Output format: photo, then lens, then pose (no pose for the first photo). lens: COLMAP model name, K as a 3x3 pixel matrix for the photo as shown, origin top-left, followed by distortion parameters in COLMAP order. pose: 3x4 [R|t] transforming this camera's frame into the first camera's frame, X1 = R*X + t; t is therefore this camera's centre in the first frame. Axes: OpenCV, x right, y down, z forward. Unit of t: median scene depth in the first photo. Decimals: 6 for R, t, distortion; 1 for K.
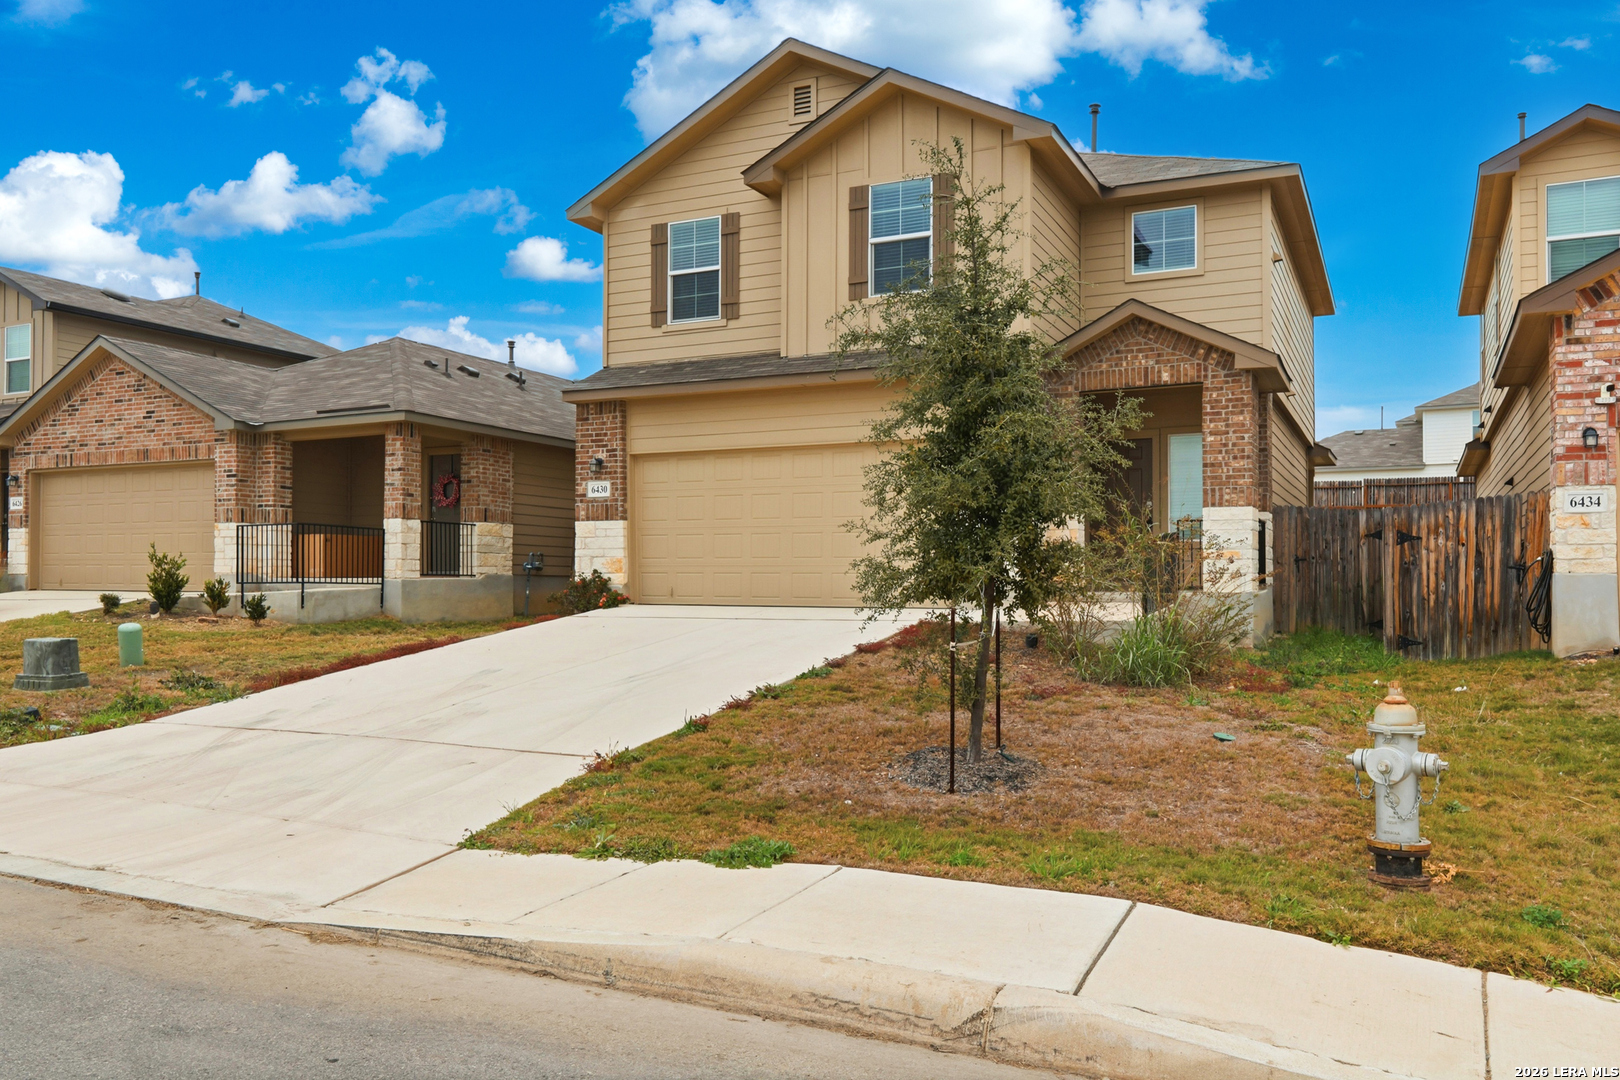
lens RADIAL K [[1231.3, 0, 810.0], [0, 1231.3, 540.0], [0, 0, 1]] dist [0.004534, 0.000265]
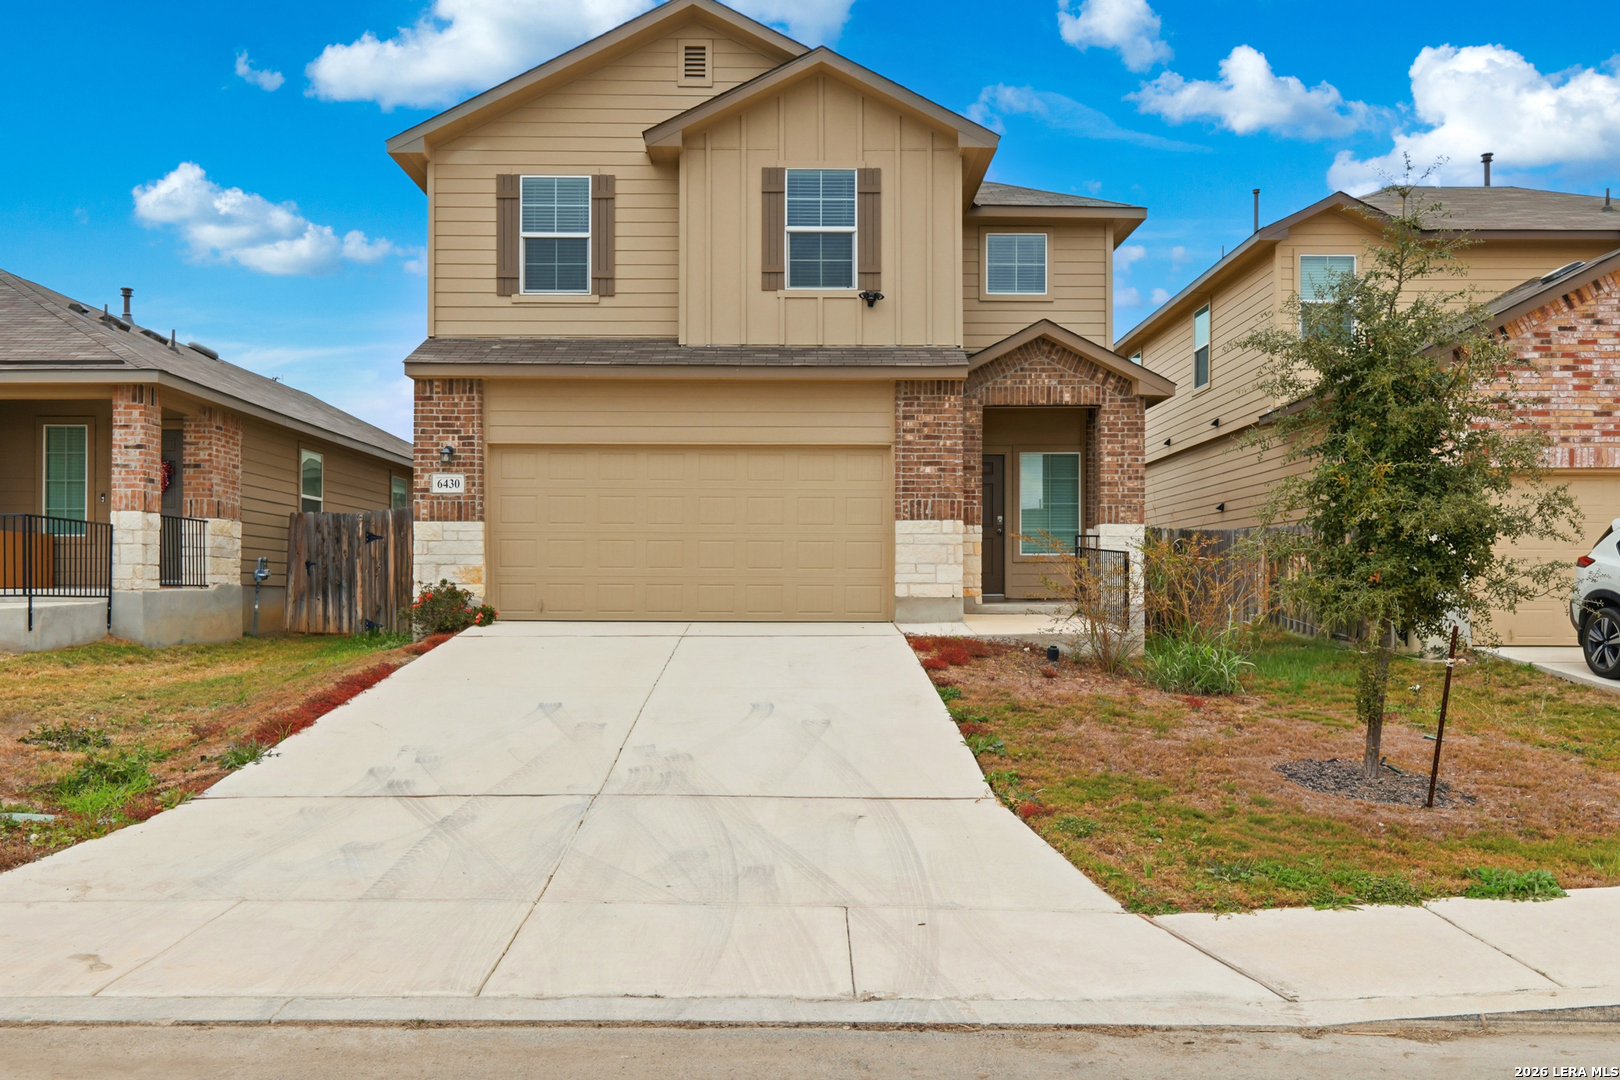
lens RADIAL K [[1256.7, 0, 811.6], [0, 1256.7, 568.3], [0, 0, 1]] dist [0.001794, 0.004360]
pose [[0.894823, 0.008529, 0.446340, -0.332144], [-0.015673, 0.999801, 0.012316, 0.001901], [-0.446146, -0.018016, 0.894779, 0.127003]]
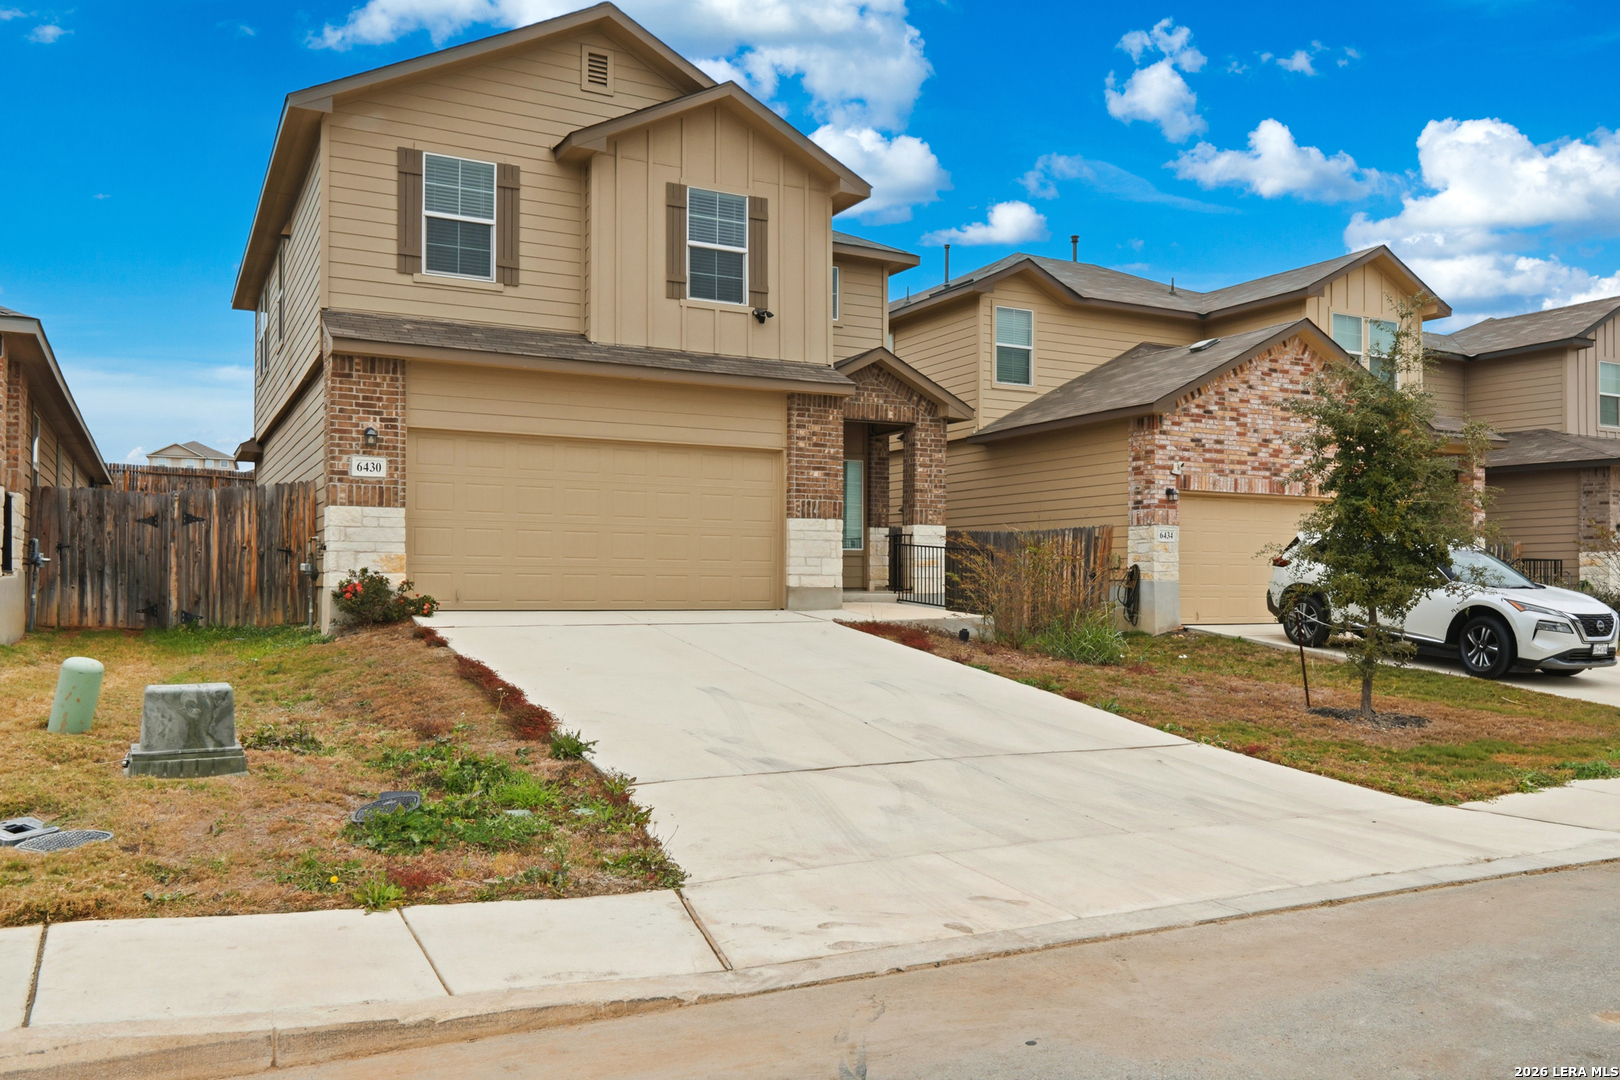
lens RADIAL K [[1245.6, 0, 810.0], [0, 1245.6, 540.0], [0, 0, 1]] dist [0.003963, 0.001765]
pose [[0.595593, 0.028661, 0.802775, -0.648033], [-0.032965, 0.999393, -0.011224, 0.005542], [-0.802610, -0.019778, 0.596176, 0.293635]]
